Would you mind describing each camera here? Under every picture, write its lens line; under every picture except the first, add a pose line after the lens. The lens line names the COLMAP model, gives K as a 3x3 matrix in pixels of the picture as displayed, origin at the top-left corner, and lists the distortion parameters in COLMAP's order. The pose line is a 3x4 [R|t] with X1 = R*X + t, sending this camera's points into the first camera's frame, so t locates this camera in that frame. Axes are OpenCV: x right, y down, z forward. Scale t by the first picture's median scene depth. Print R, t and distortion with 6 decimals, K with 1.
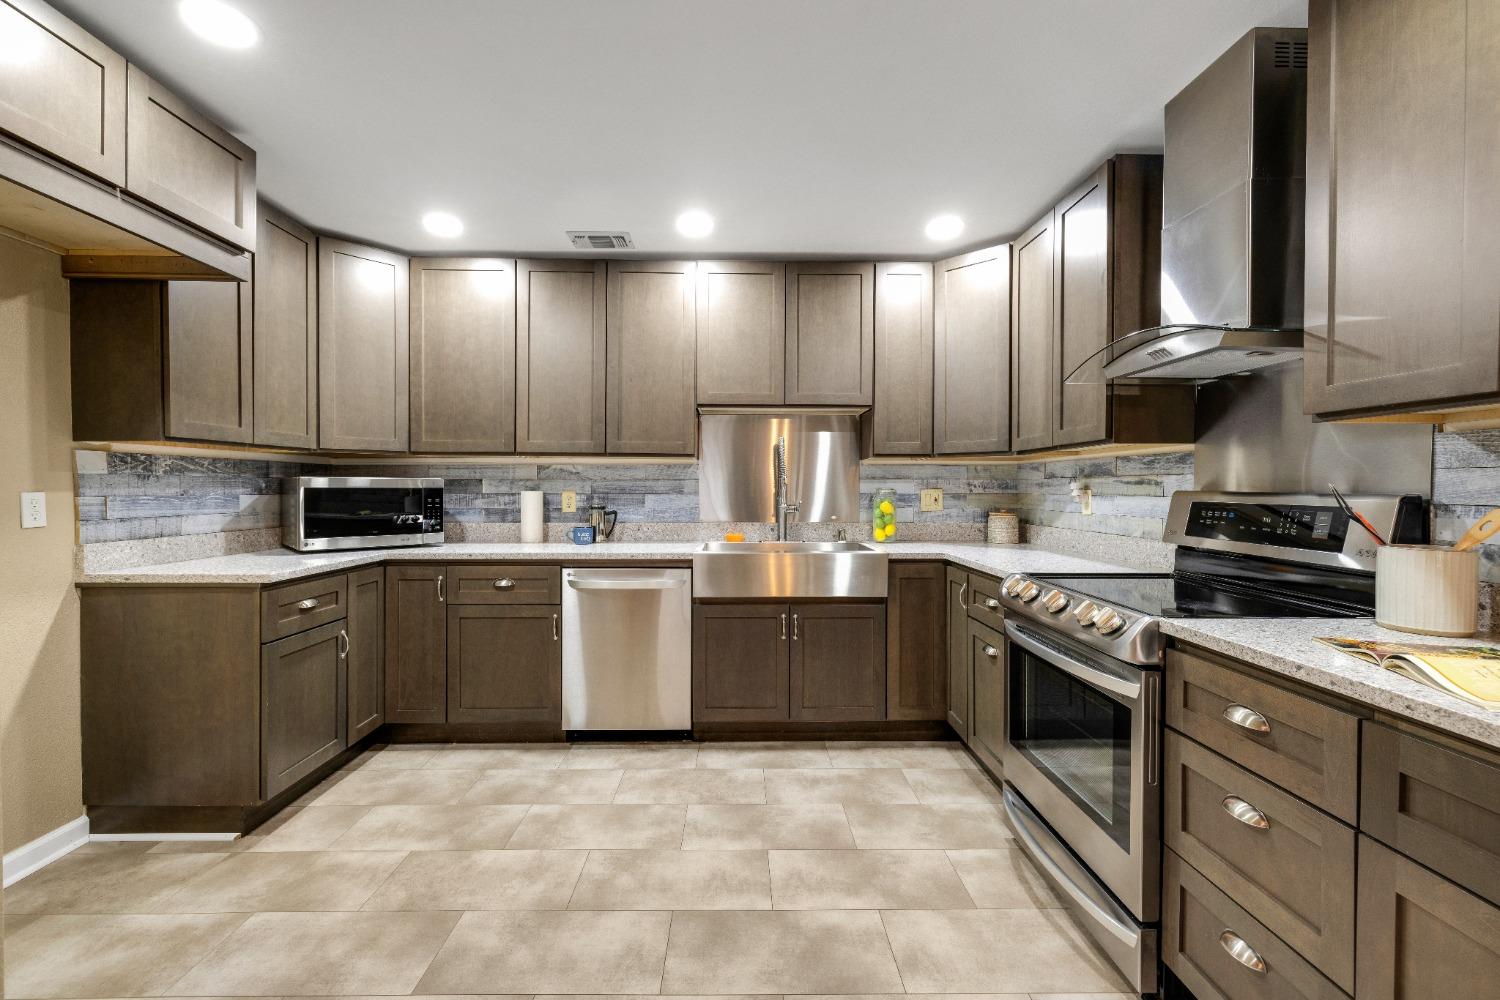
lens RADIAL K [[618.1, 0, 752.3], [0, 618.1, 493.5], [0, 0, 1]] dist [0.000145, 0.000113]
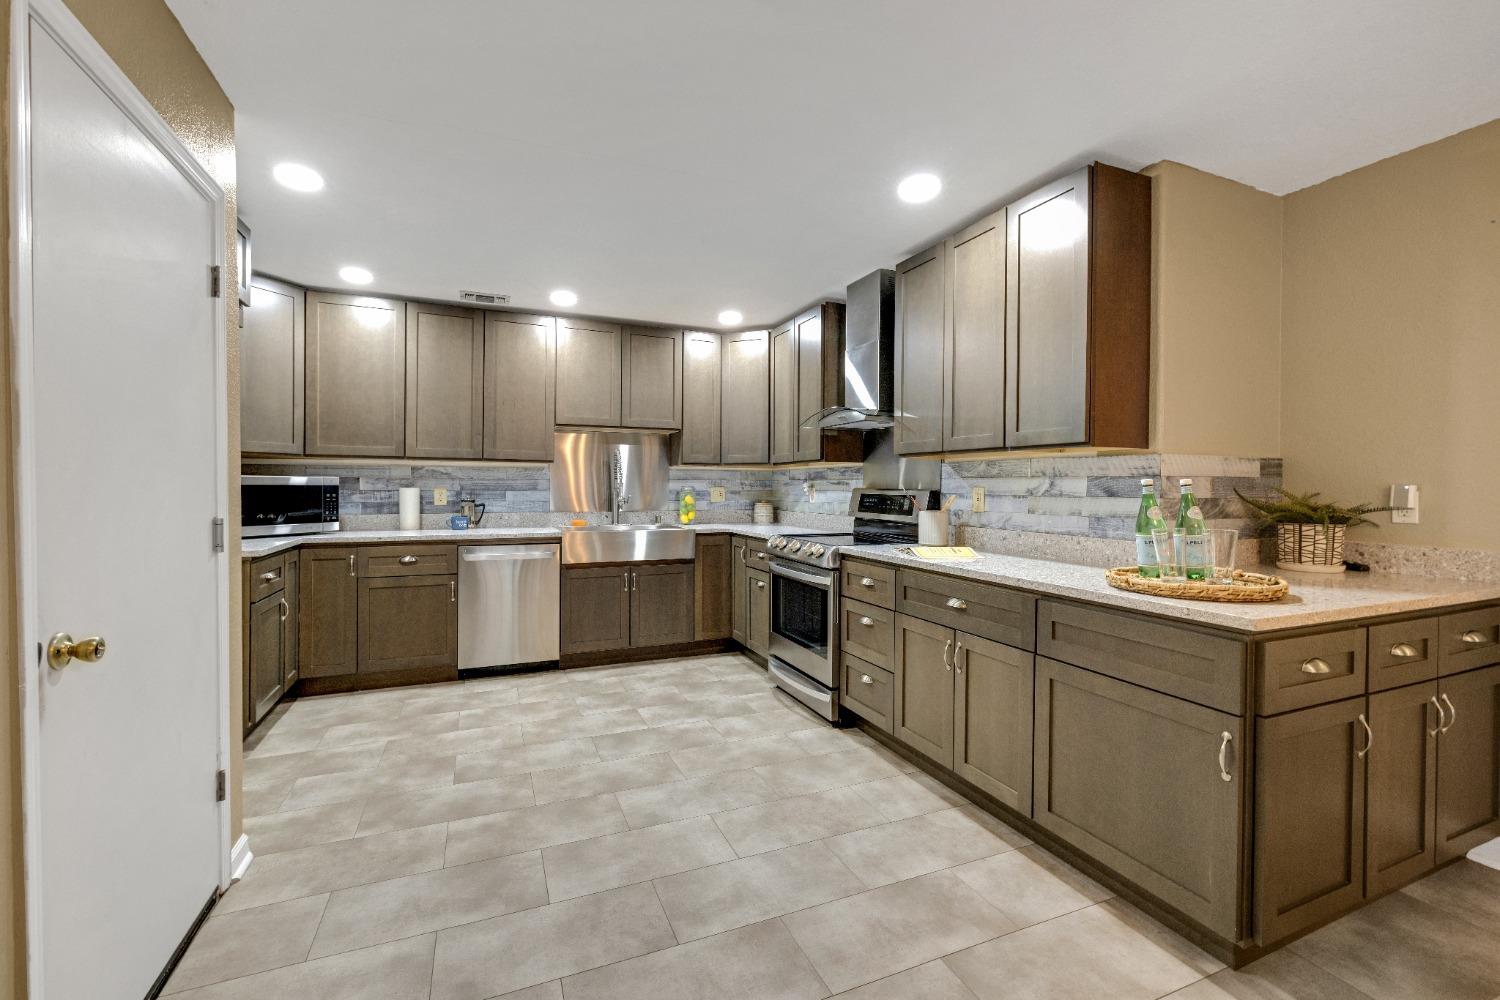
lens RADIAL K [[635.3, 0, 744.0], [0, 635.3, 492.1], [0, 0, 1]] dist [0.000172, 0.000427]
pose [[0.929573, -0.000704, 0.368637, -0.248427], [0.000867, 1.000000, -0.000279, 0.006342], [-0.368636, 0.000579, 0.929573, -0.499682]]
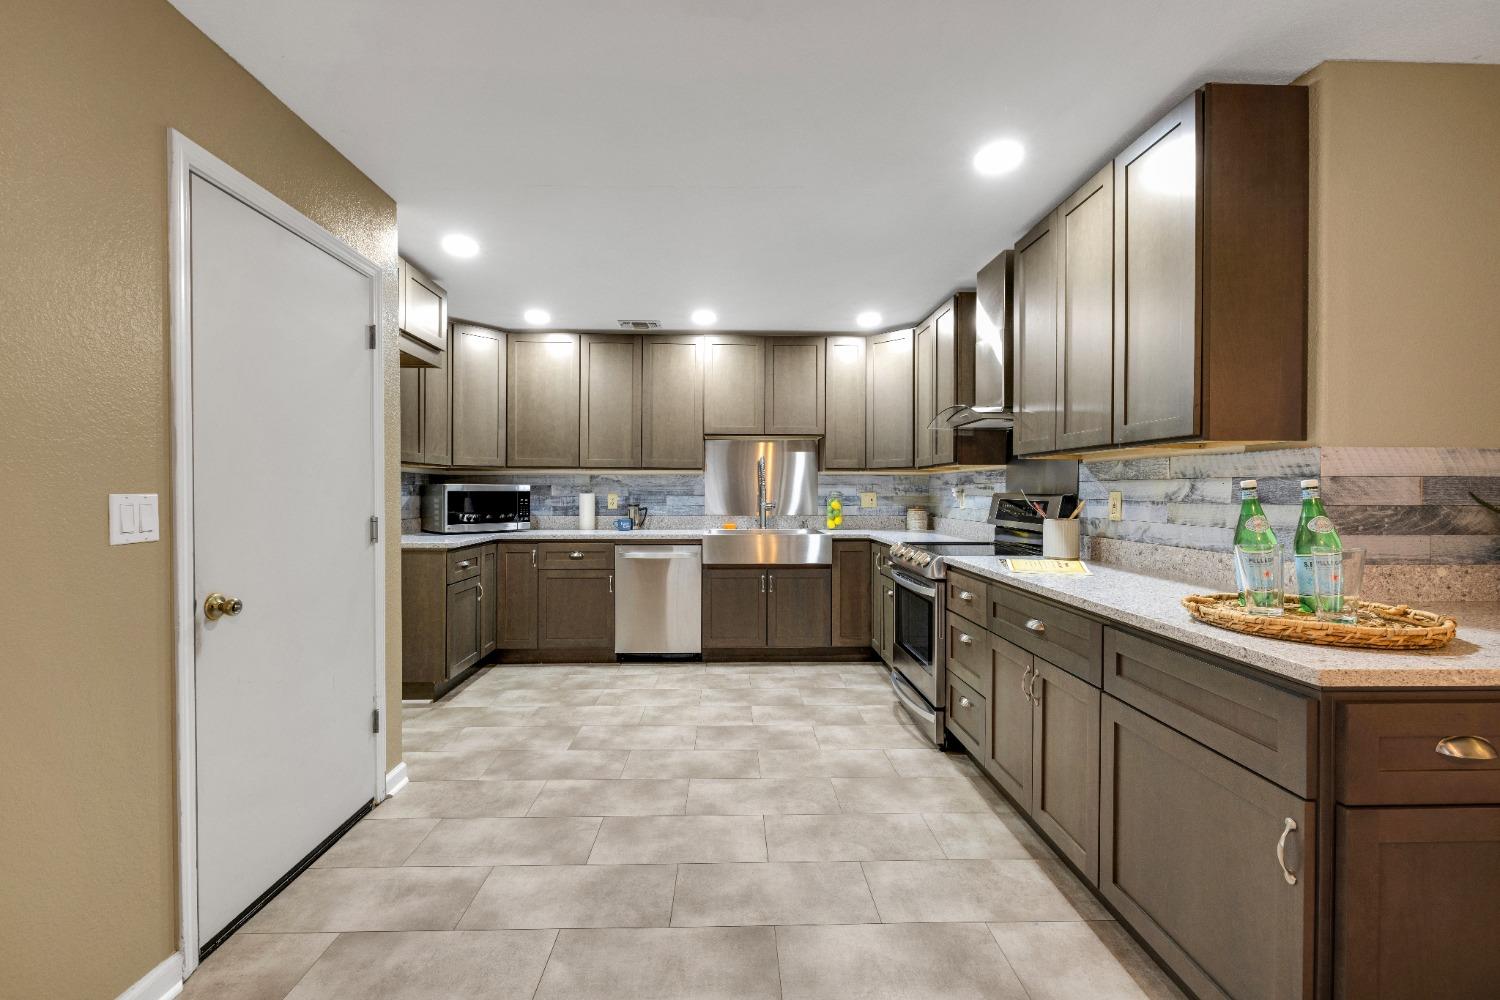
lens RADIAL K [[631.1, 0, 747.3], [0, 631.1, 494.0], [0, 0, 1]] dist [-0.001645, 0.000025]
pose [[0.999971, -0.000133, 0.007665, 0.001270], [0.000179, 0.999982, -0.006023, 0.006800], [-0.007664, 0.006024, 0.999952, -0.551537]]
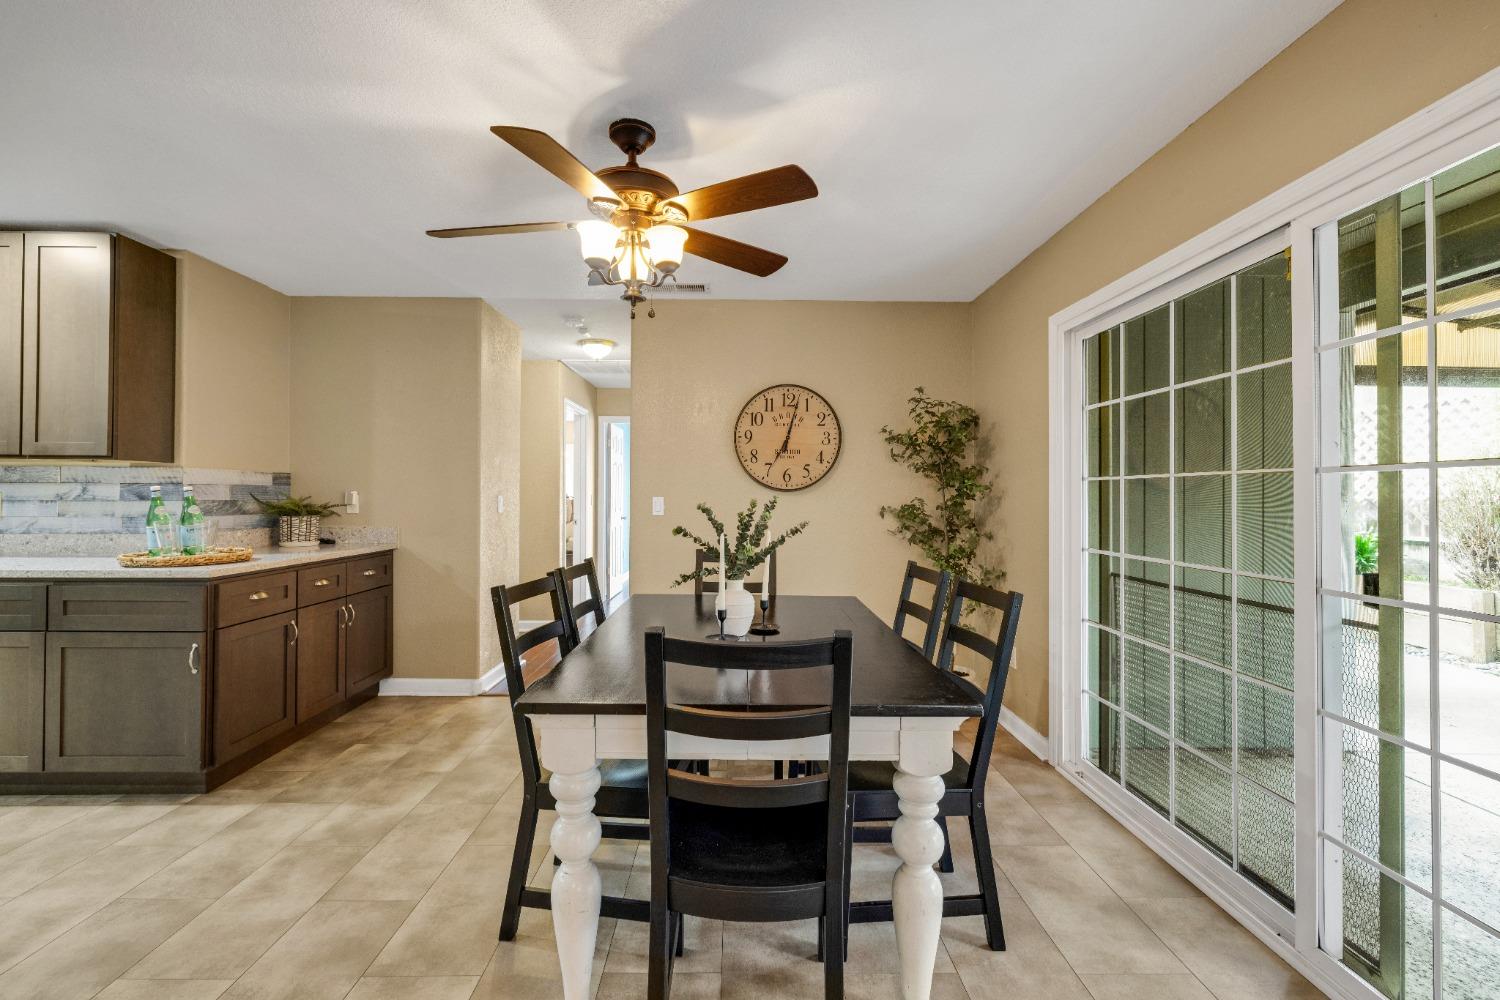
lens RADIAL K [[635.3, 0, 744.0], [0, 635.3, 492.1], [0, 0, 1]] dist [0.000172, 0.000427]
pose [[0.010267, 0.004046, 0.999939, -0.553361], [0.008715, 0.999953, -0.004136, 0.013322], [-0.999909, 0.008757, 0.010231, -0.942456]]
